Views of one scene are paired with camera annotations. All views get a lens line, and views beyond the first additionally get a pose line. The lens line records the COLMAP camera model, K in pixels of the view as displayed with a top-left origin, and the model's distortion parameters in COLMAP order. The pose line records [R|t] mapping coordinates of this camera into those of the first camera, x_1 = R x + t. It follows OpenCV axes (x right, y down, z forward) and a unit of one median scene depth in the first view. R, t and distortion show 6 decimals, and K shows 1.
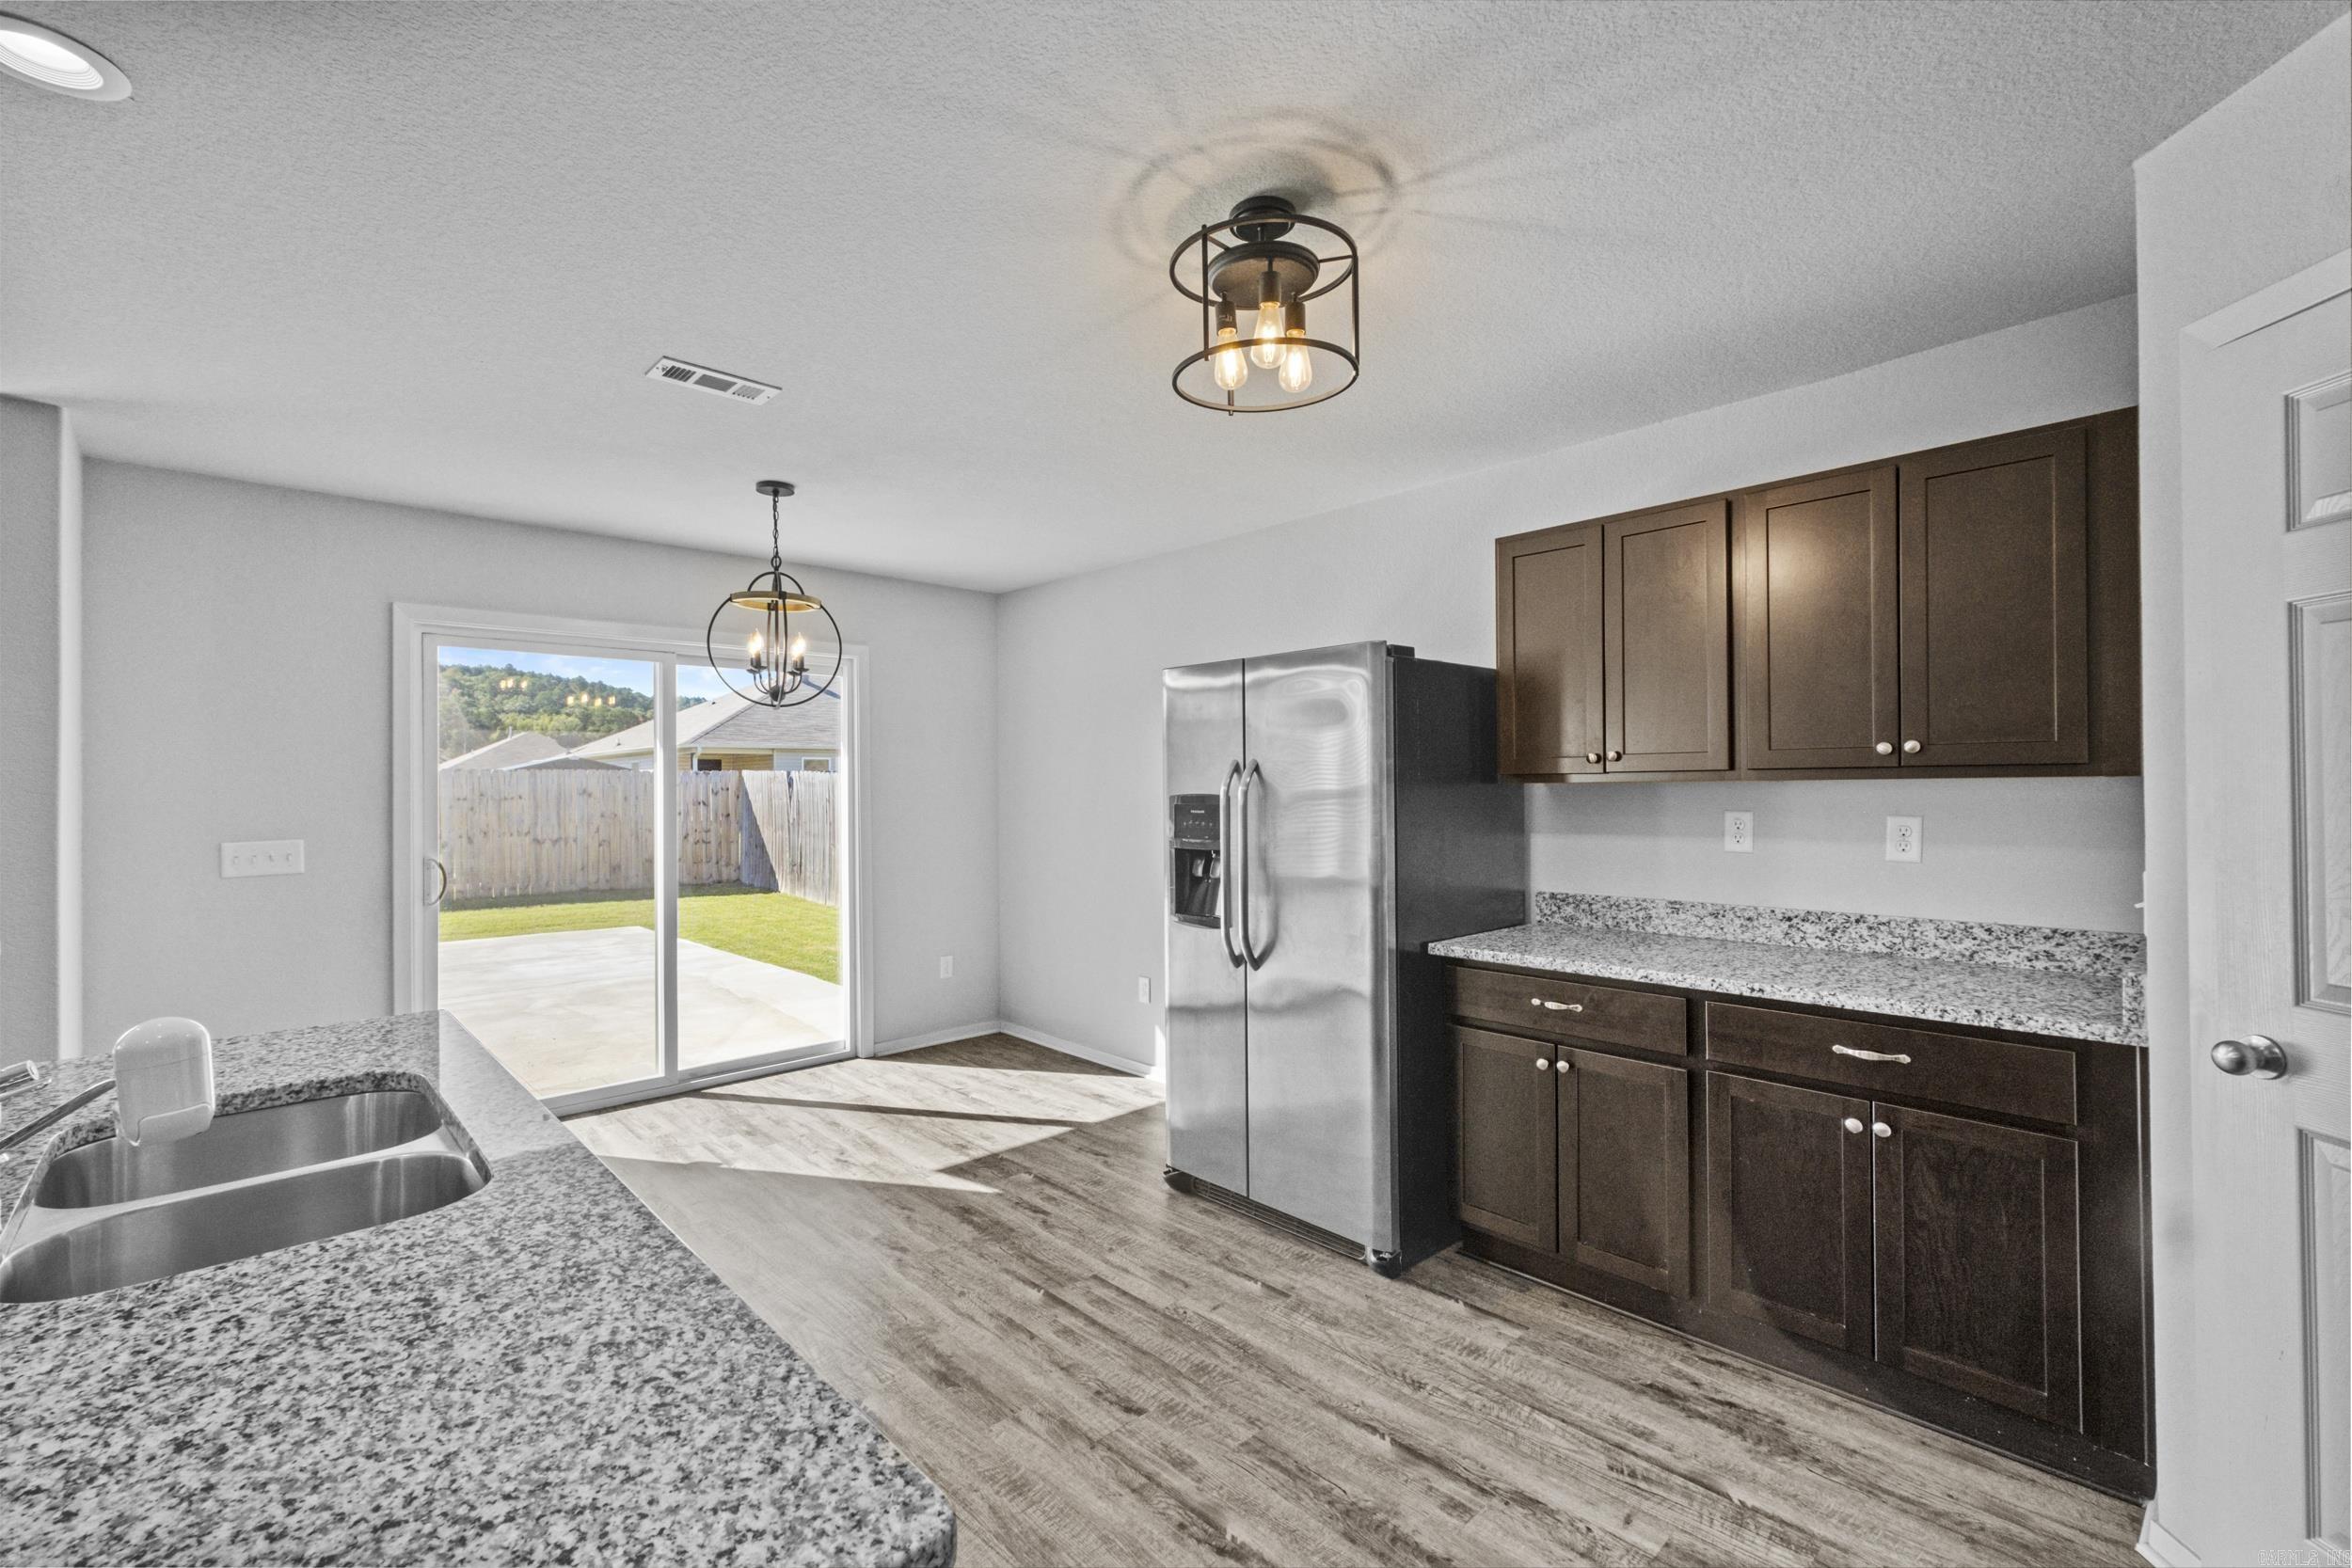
lens RADIAL K [[1018.7, 0, 1163.7], [0, 1018.7, 784.0], [0, 0, 1]] dist [0.008066, 0.000318]
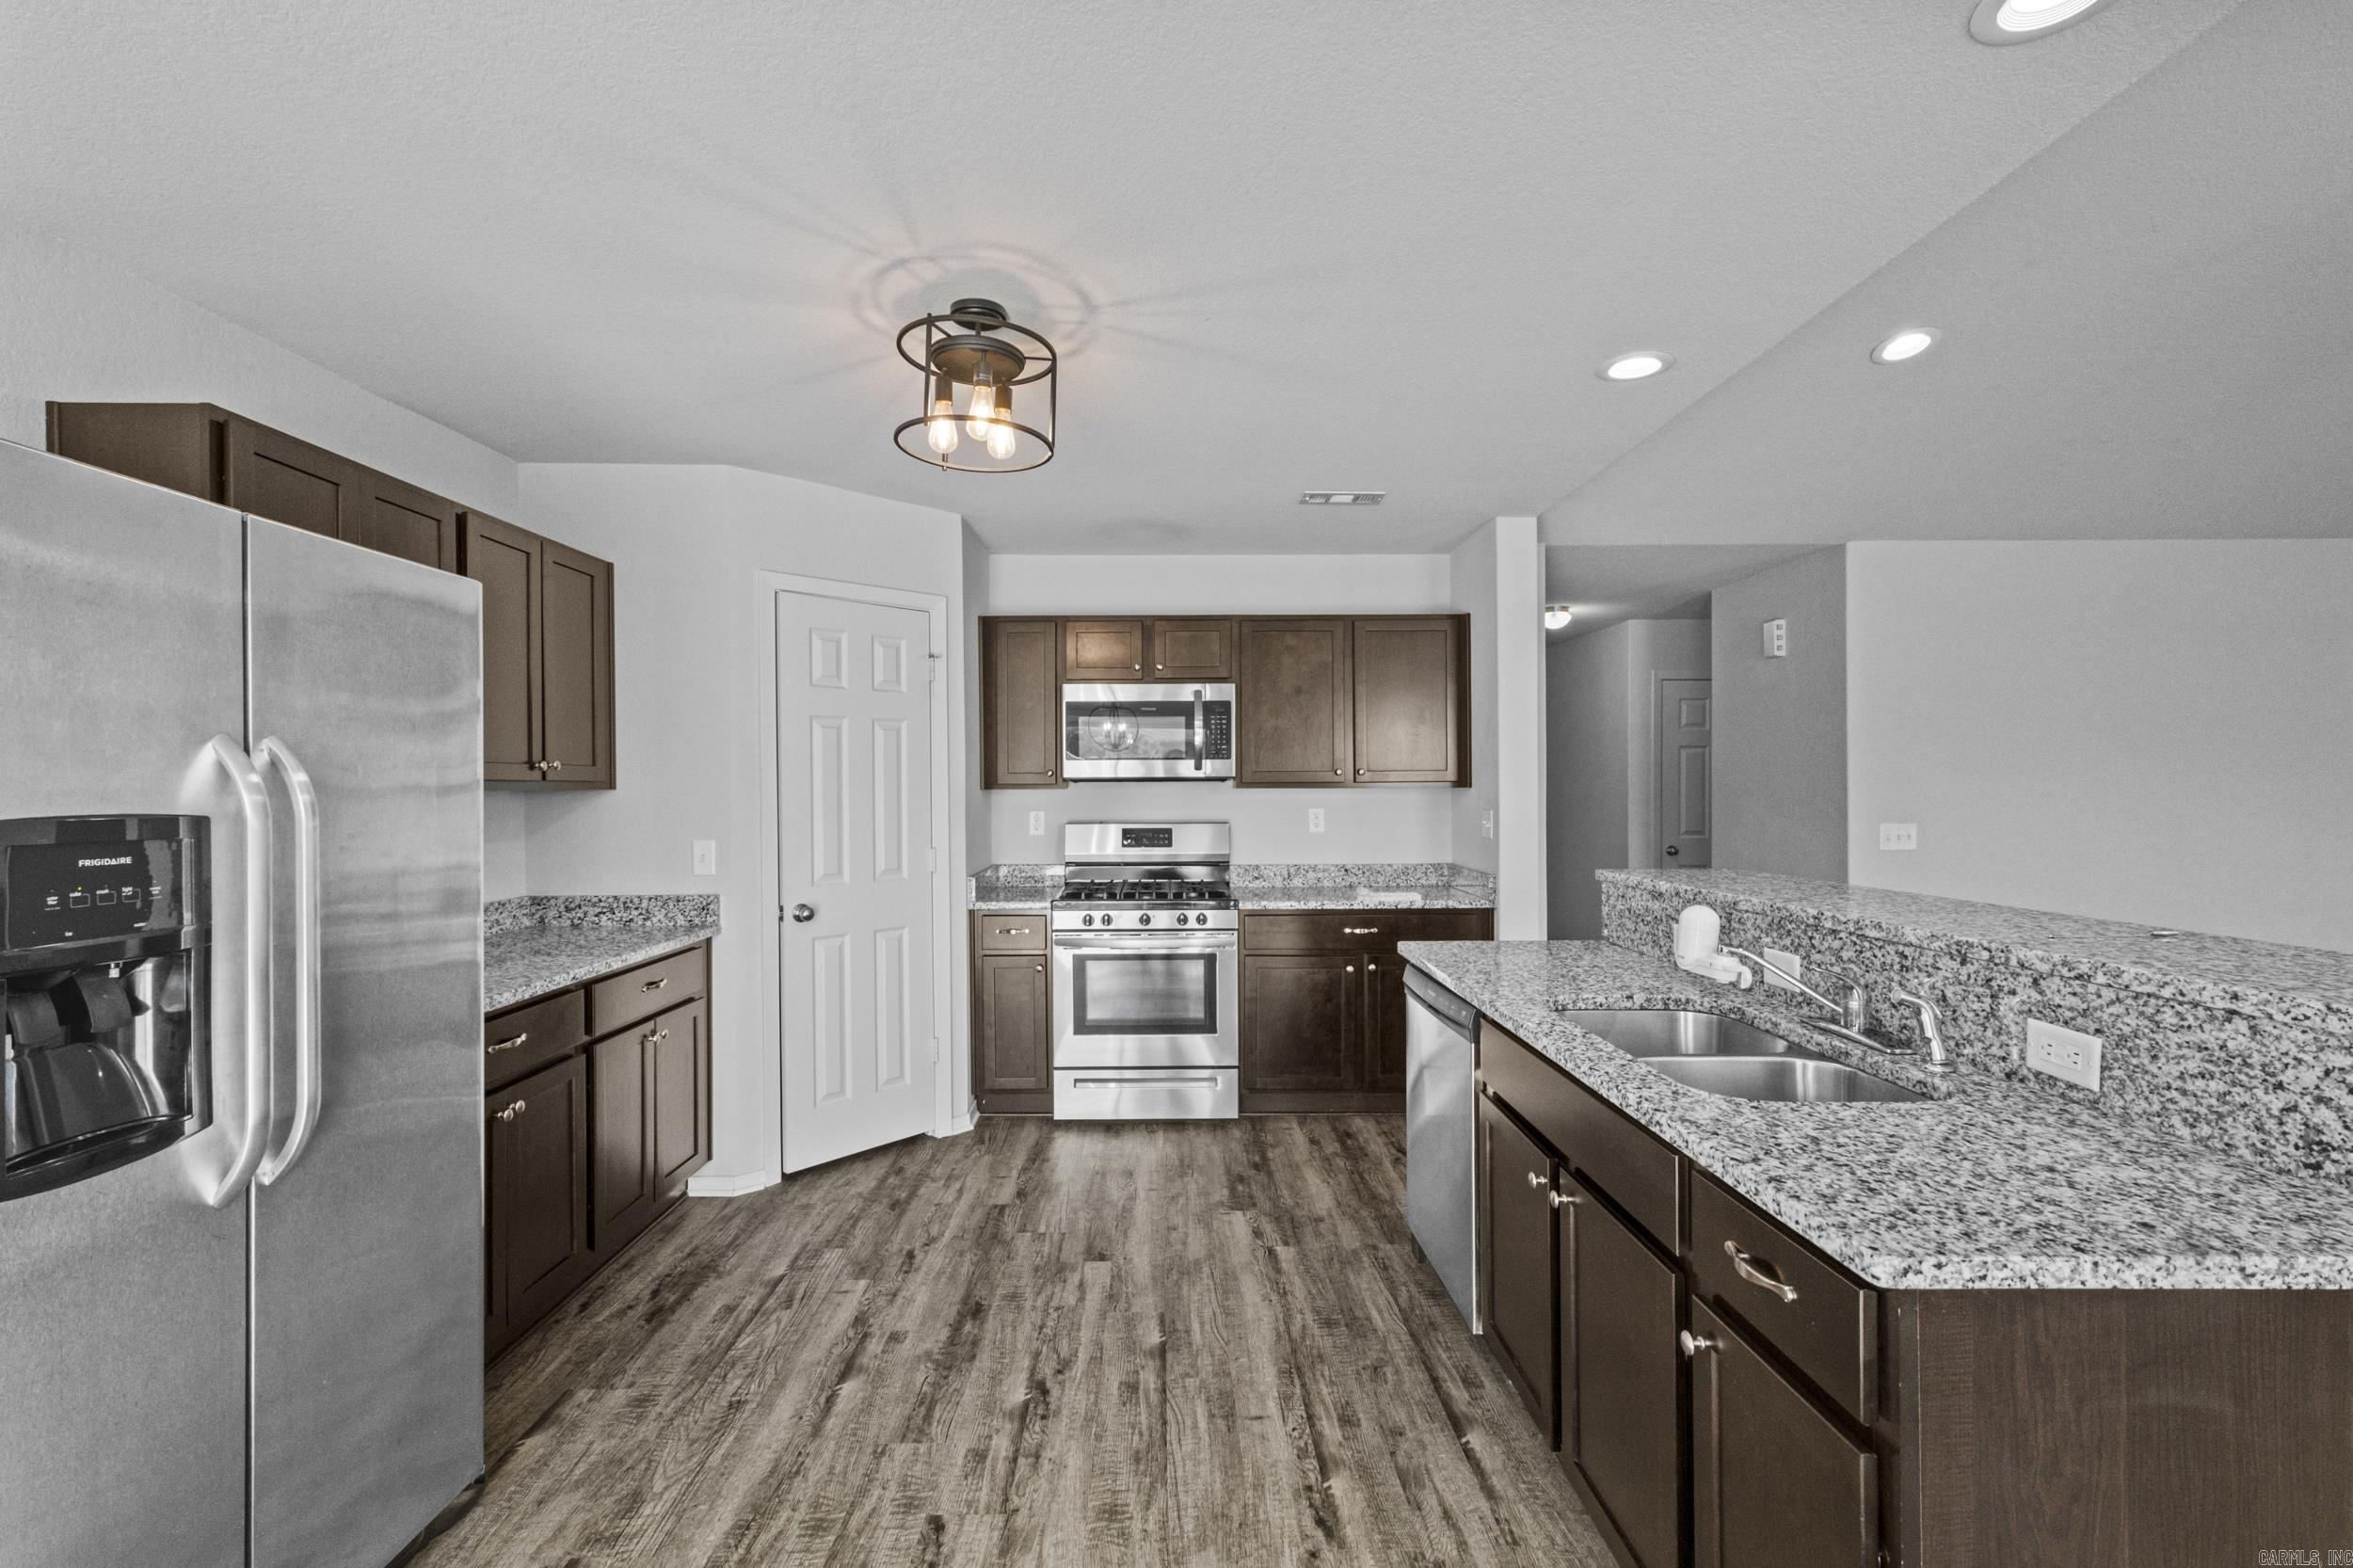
lens RADIAL K [[1019.2, 0, 1162.7], [0, 1019.2, 796.7], [0, 0, 1]] dist [0.008066, 0.000318]
pose [[-0.732547, 0.007539, 0.680674, -0.511879], [0.012238, 0.999923, 0.002095, 0.006829], [-0.680606, 0.009865, -0.732583, 1.016498]]
